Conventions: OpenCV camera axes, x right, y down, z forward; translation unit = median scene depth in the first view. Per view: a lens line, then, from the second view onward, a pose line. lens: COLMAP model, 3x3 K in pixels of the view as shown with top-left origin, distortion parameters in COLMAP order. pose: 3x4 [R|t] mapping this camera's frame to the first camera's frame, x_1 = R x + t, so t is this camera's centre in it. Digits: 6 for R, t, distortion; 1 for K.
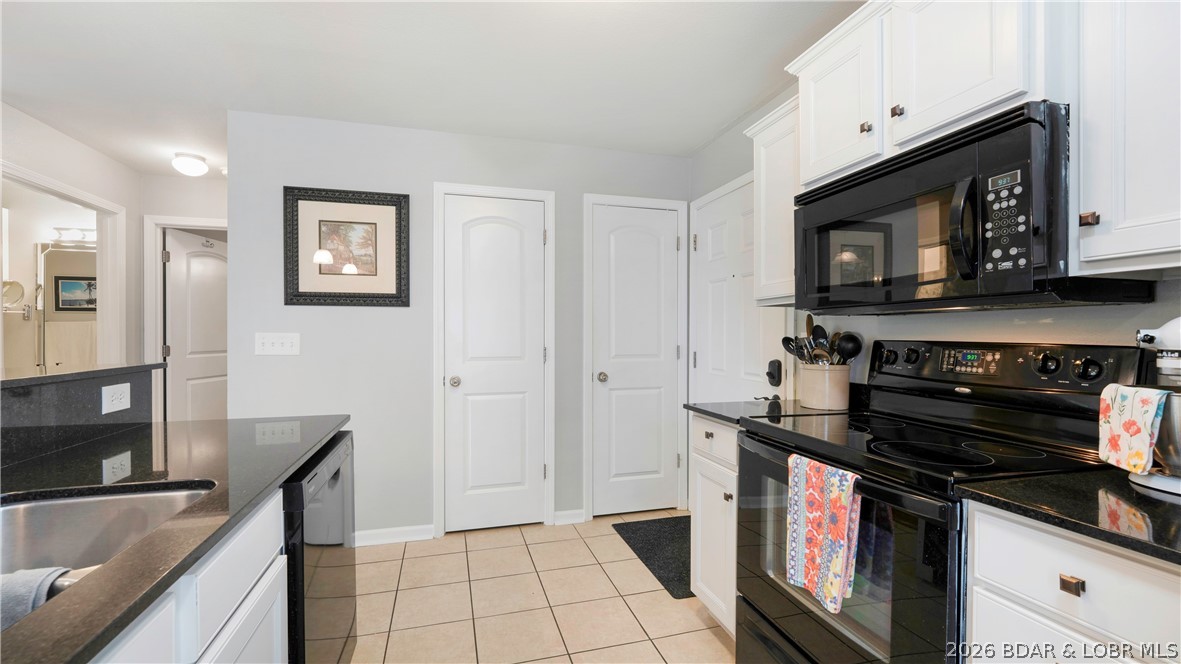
lens RADIAL K [[487.9, 0, 588.2], [0, 487.9, 335.8], [0, 0, 1]] dist [-0.001558, 0.000003]
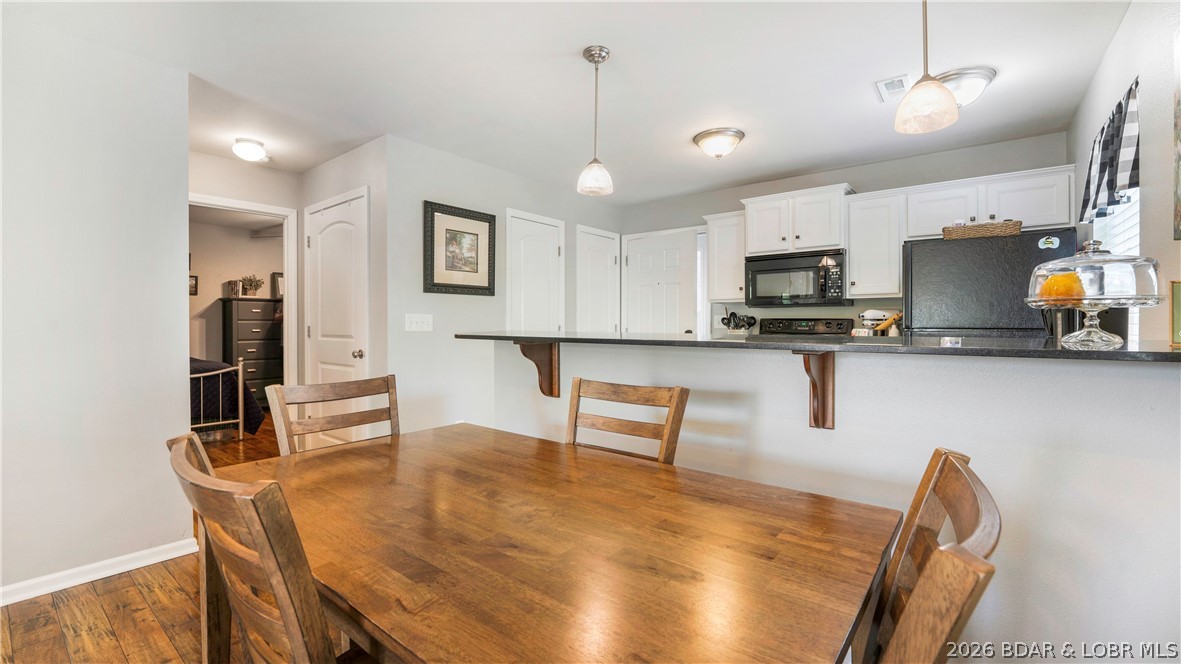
lens RADIAL K [[495.1, 0, 587.7], [0, 495.1, 328.3], [0, 0, 1]] dist [-0.017835, -0.000256]
pose [[0.807025, -0.009349, 0.590443, -1.549069], [0.004139, 0.999940, 0.010175, 0.028747], [-0.590502, -0.005768, 0.807015, -0.454601]]
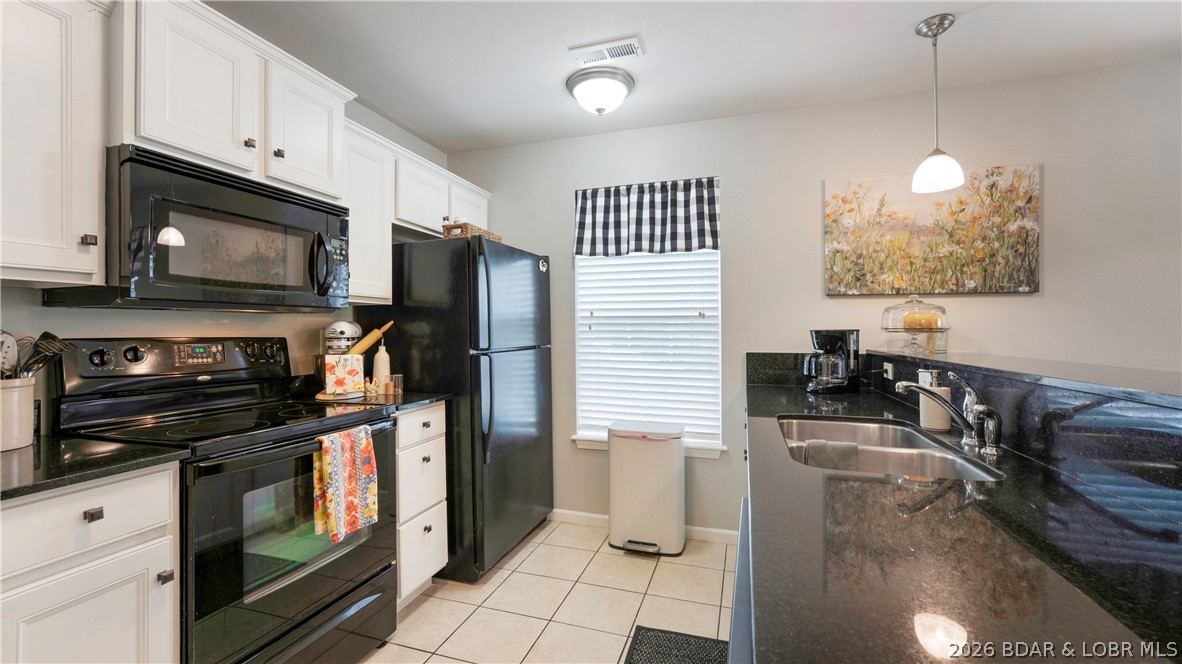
lens RADIAL K [[490.2, 0, 587.3], [0, 490.2, 329.7], [0, 0, 1]] dist [-0.001048, -0.000135]
pose [[-0.824369, 0.000795, 0.566053, -0.550686], [0.002990, 0.999991, 0.002951, -0.005630], [-0.566045, 0.004125, -0.824364, 1.193447]]
